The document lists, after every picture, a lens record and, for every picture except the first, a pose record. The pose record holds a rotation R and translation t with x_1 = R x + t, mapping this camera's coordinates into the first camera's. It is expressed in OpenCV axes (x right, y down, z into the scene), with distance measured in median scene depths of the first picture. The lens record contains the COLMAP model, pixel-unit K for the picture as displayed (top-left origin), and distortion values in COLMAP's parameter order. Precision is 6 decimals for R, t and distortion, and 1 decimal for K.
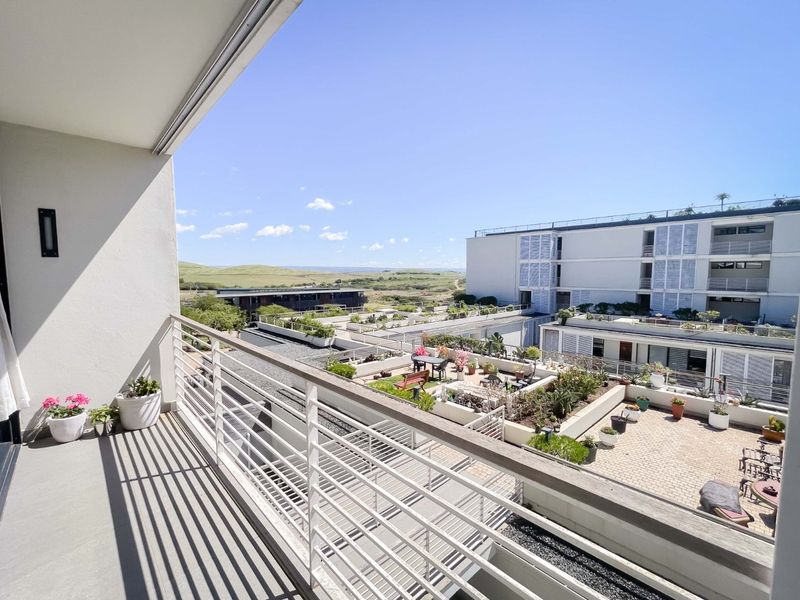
lens RADIAL K [[357.6, 0, 403.4], [0, 357.6, 299.1], [0, 0, 1]] dist [0.003871, 0.000343]
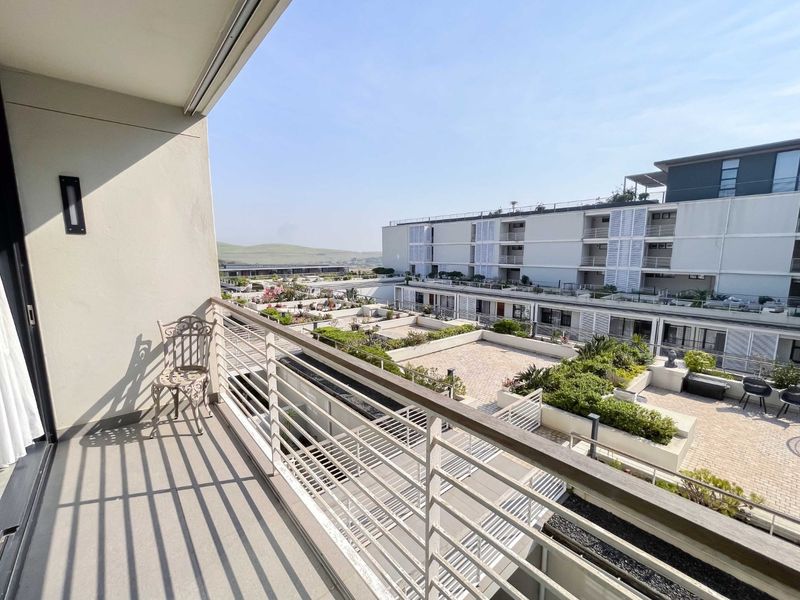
lens RADIAL K [[334.5, 0, 400.0], [0, 334.5, 300.0], [0, 0, 1]] dist [0.000817, -0.000084]
pose [[0.999541, 0.005661, -0.029768, 0.427667], [-0.003513, 0.997420, 0.071696, 0.031541], [0.030097, -0.071559, 0.996982, -0.485726]]
